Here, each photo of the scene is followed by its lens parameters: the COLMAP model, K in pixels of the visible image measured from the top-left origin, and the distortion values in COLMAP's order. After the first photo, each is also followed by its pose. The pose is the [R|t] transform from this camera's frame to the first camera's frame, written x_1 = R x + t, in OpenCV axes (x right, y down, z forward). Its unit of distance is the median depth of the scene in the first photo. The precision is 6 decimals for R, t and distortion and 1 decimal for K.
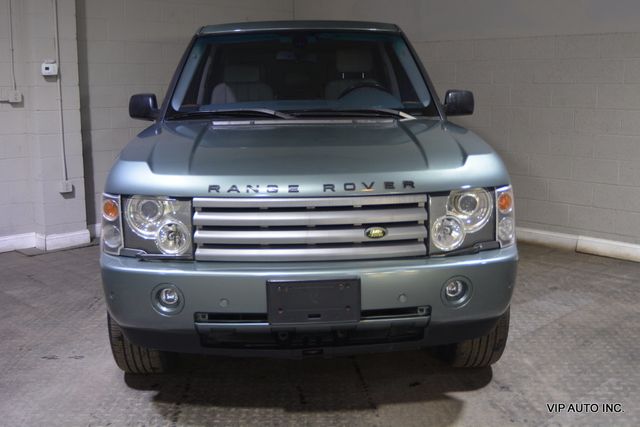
lens RADIAL K [[710.3, 0, 335.1], [0, 710.3, 226.7], [0, 0, 1]] dist [-0.064497, 0.000000]
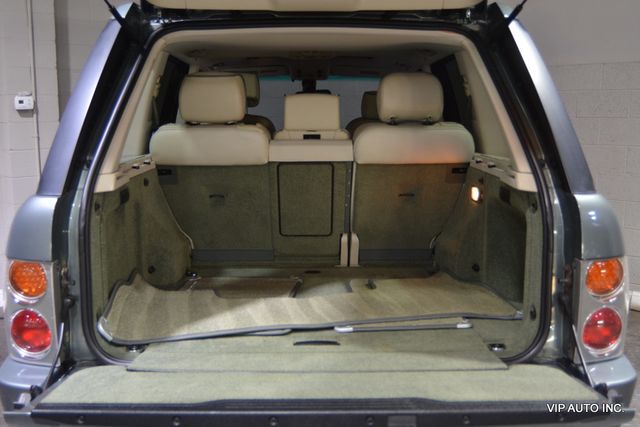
lens RADIAL K [[675.1, 0, 321.3], [0, 675.1, 214.4], [0, 0, 1]] dist [-0.061745, 0.000000]
pose [[0.999988, -0.002944, -0.003954, -0.041419], [0.002751, 0.998847, -0.047927, -0.052331], [0.004091, 0.047915, 0.998843, 0.208984]]
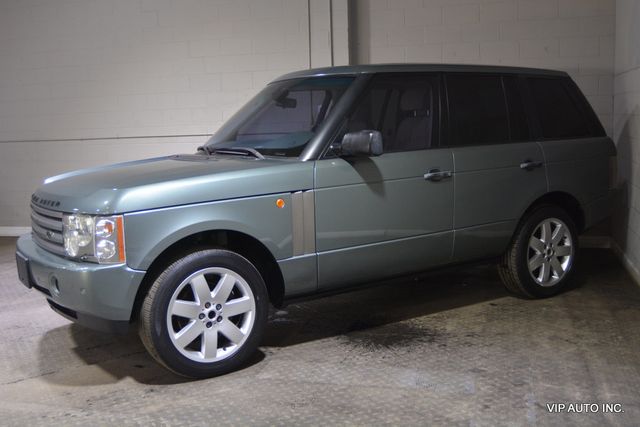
lens RADIAL K [[710.3, 0, 320.4], [0, 710.3, 213.8], [0, 0, 1]] dist [-0.064497, 0.000000]
pose [[0.489269, 0.104791, -0.865815, 0.863065], [-0.143010, 0.988957, 0.038881, -0.092523], [0.860328, 0.104797, 0.498852, 0.400608]]
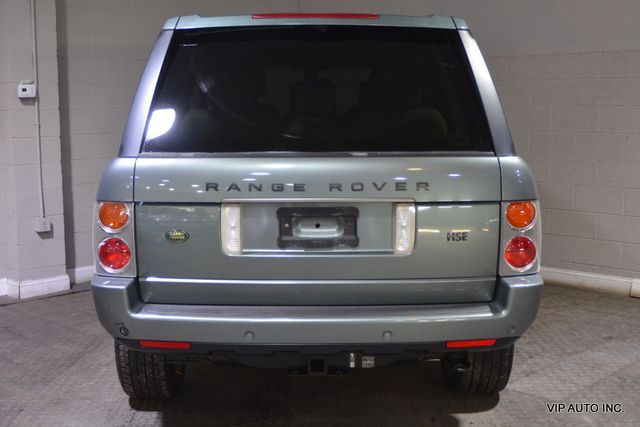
lens RADIAL K [[848.1, 0, 337.4], [0, 848.1, 232.1], [0, 0, 1]] dist [-0.045486, 0.000000]
pose [[0.999920, -0.004714, 0.011705, -0.038076], [0.005252, 0.998911, -0.046355, 0.002248], [-0.011474, 0.046413, 0.998856, -0.050927]]
